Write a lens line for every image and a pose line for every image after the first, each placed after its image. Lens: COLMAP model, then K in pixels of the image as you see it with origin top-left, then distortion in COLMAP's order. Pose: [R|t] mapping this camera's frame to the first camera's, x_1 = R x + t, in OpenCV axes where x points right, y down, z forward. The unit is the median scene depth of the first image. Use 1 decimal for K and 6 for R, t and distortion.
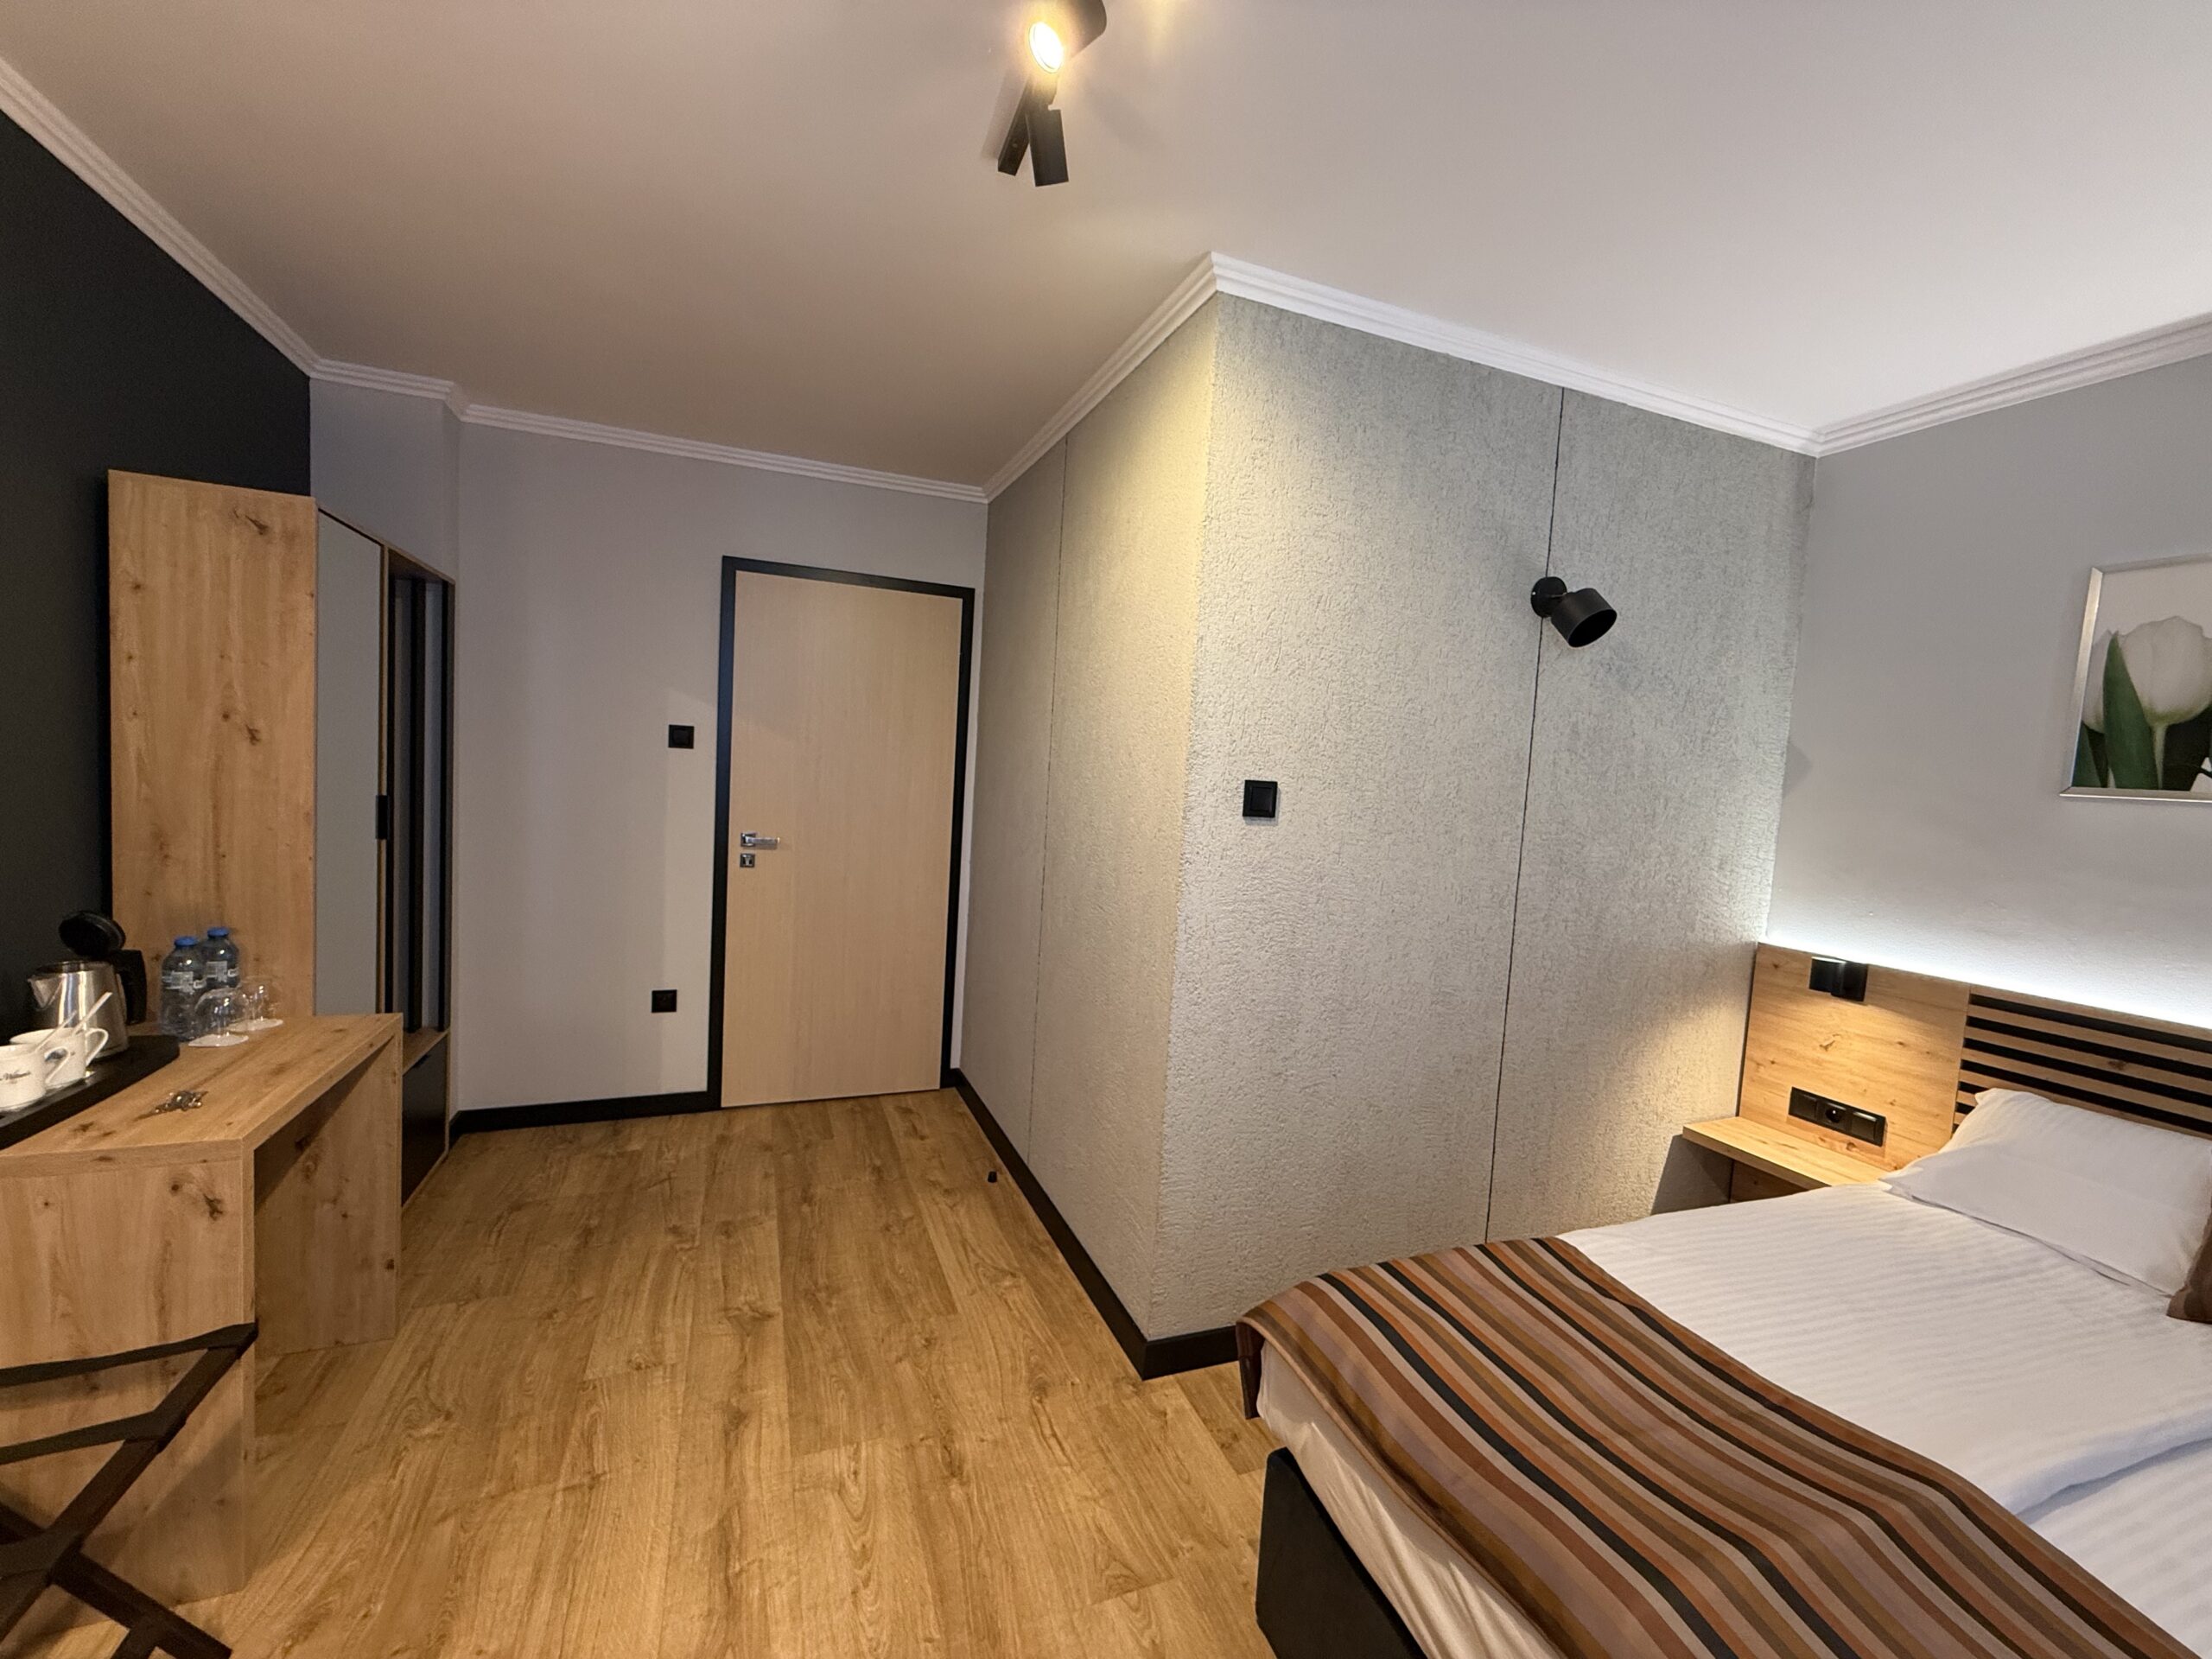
lens RADIAL K [[877.8, 0, 1100.7], [0, 877.8, 829.5], [0, 0, 1]] dist [-0.000256, -0.000058]
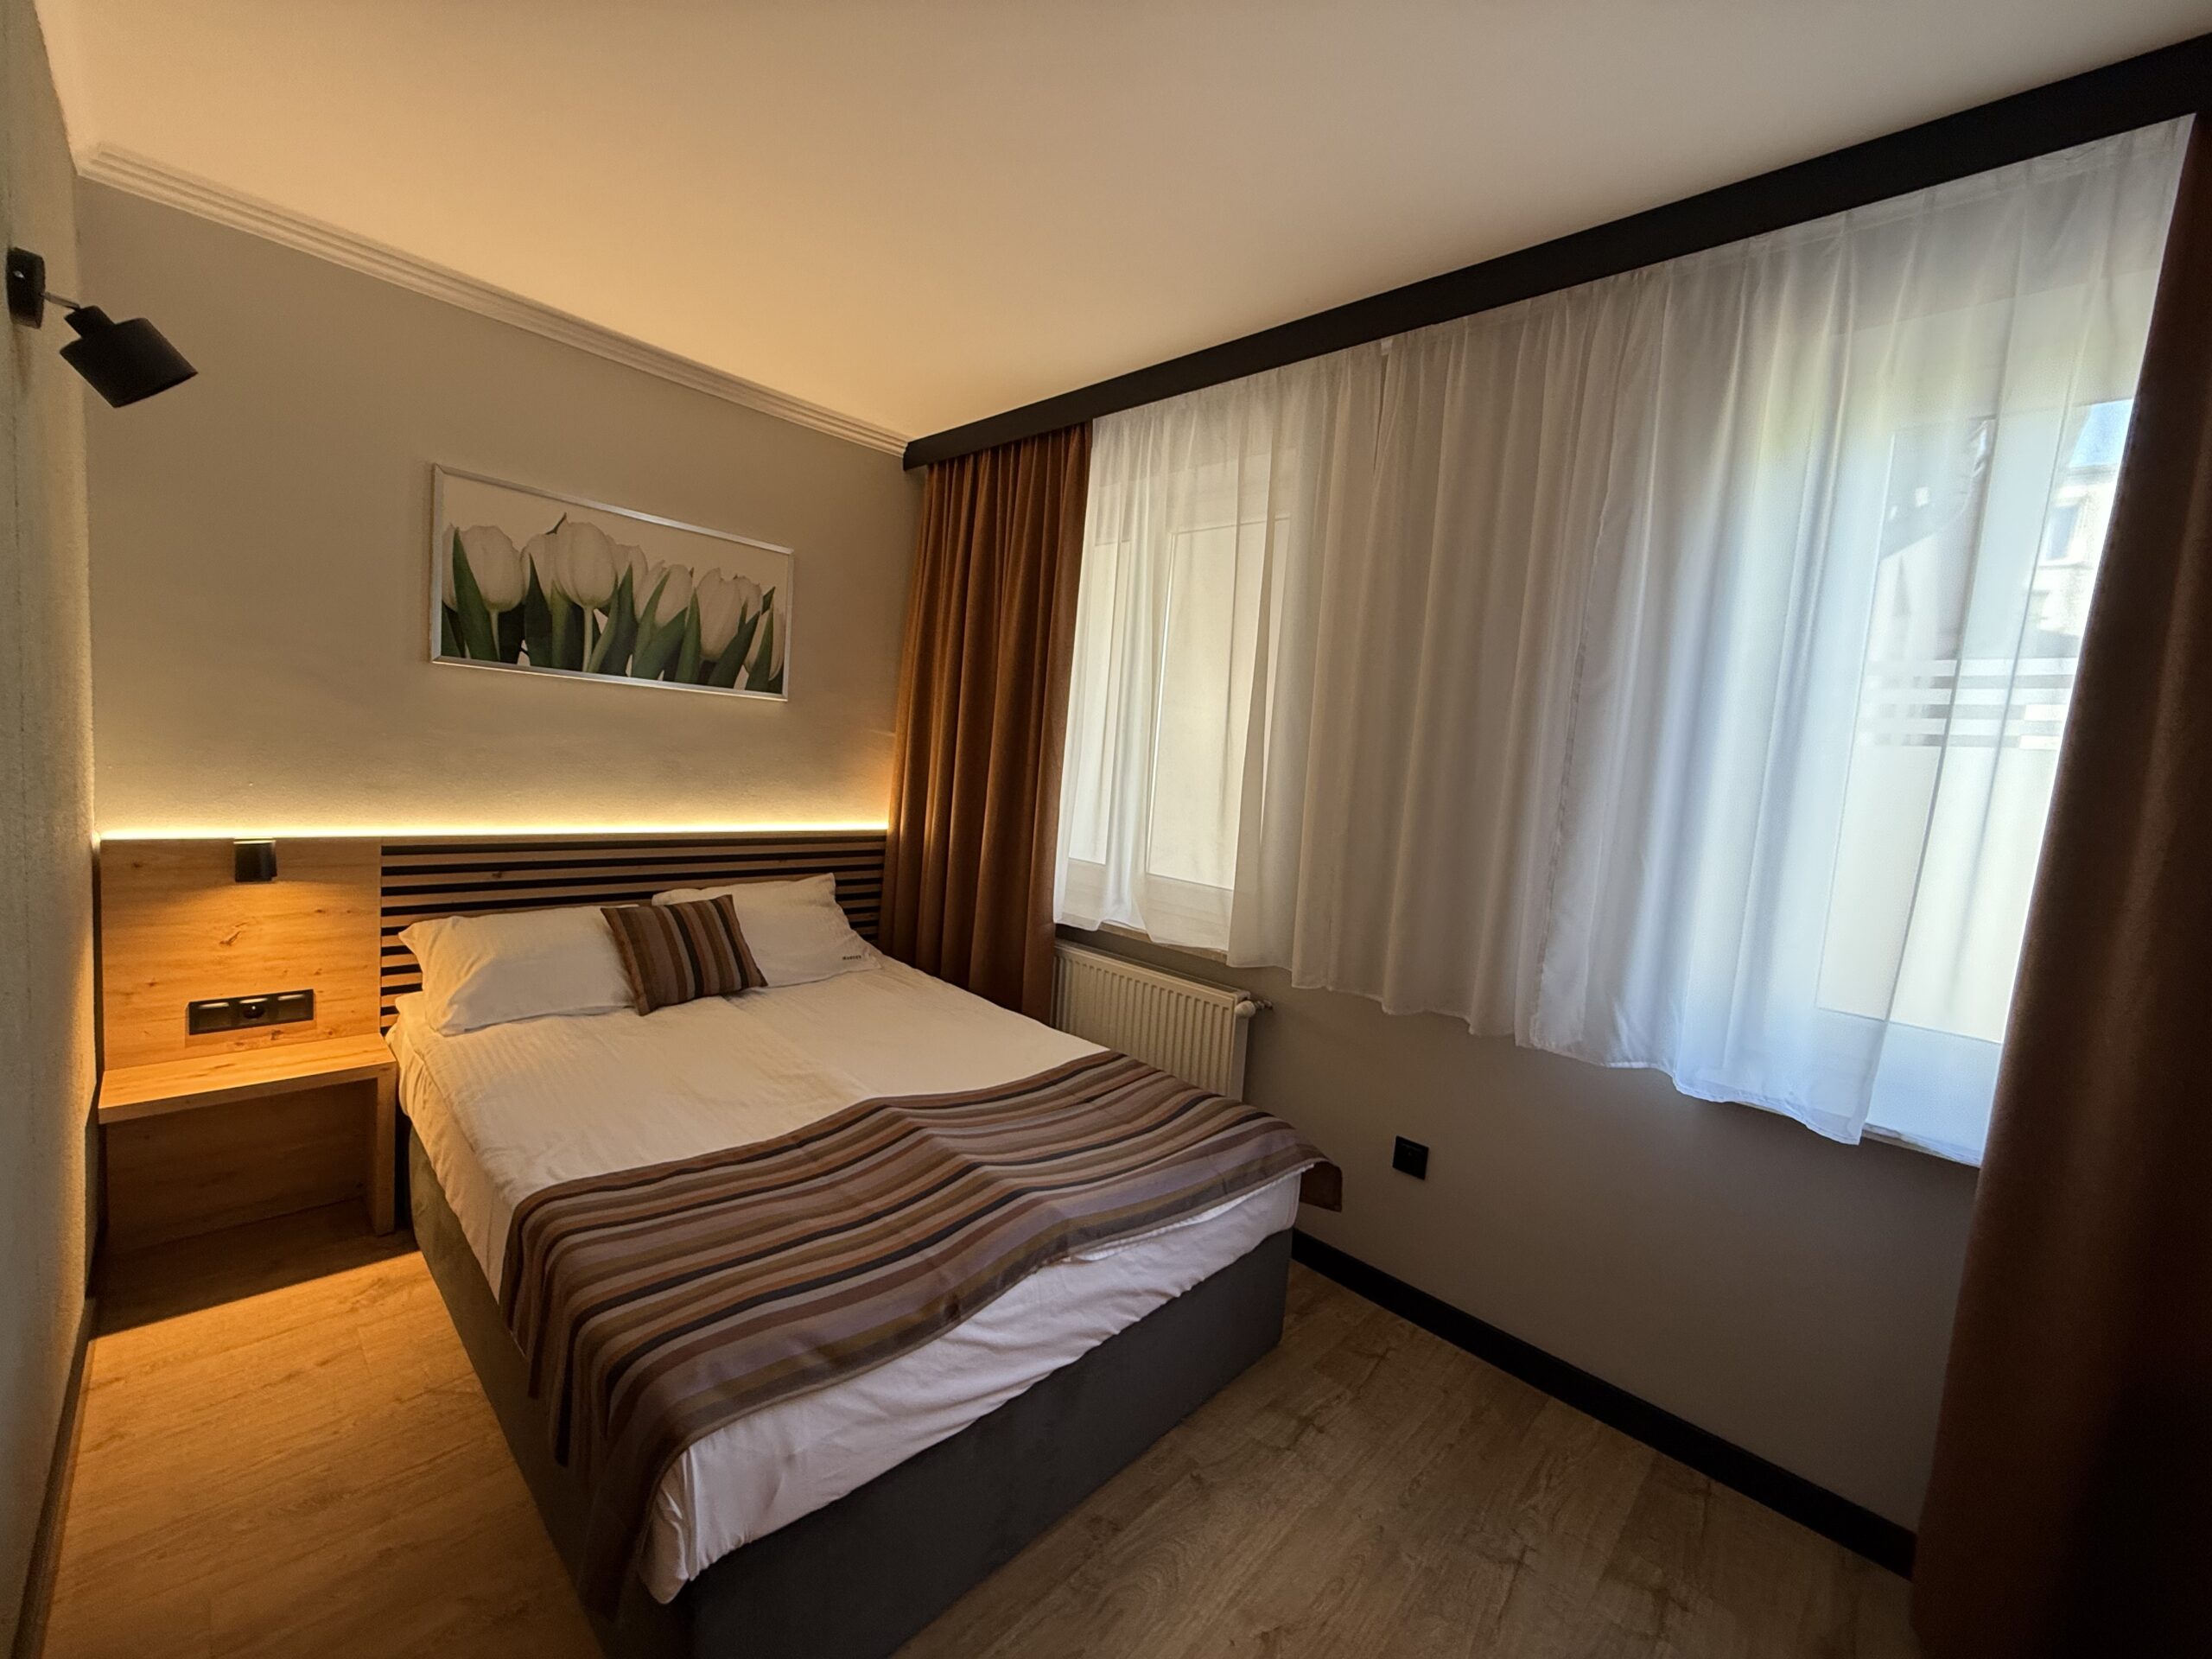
lens RADIAL K [[877.8, 0, 1100.7], [0, 877.8, 829.5], [0, 0, 1]] dist [-0.000256, -0.000058]
pose [[-0.405619, -0.165628, 0.898911, -0.281134], [-0.033936, 0.985496, 0.166268, -0.035488], [-0.913412, 0.036936, -0.405357, 0.539095]]
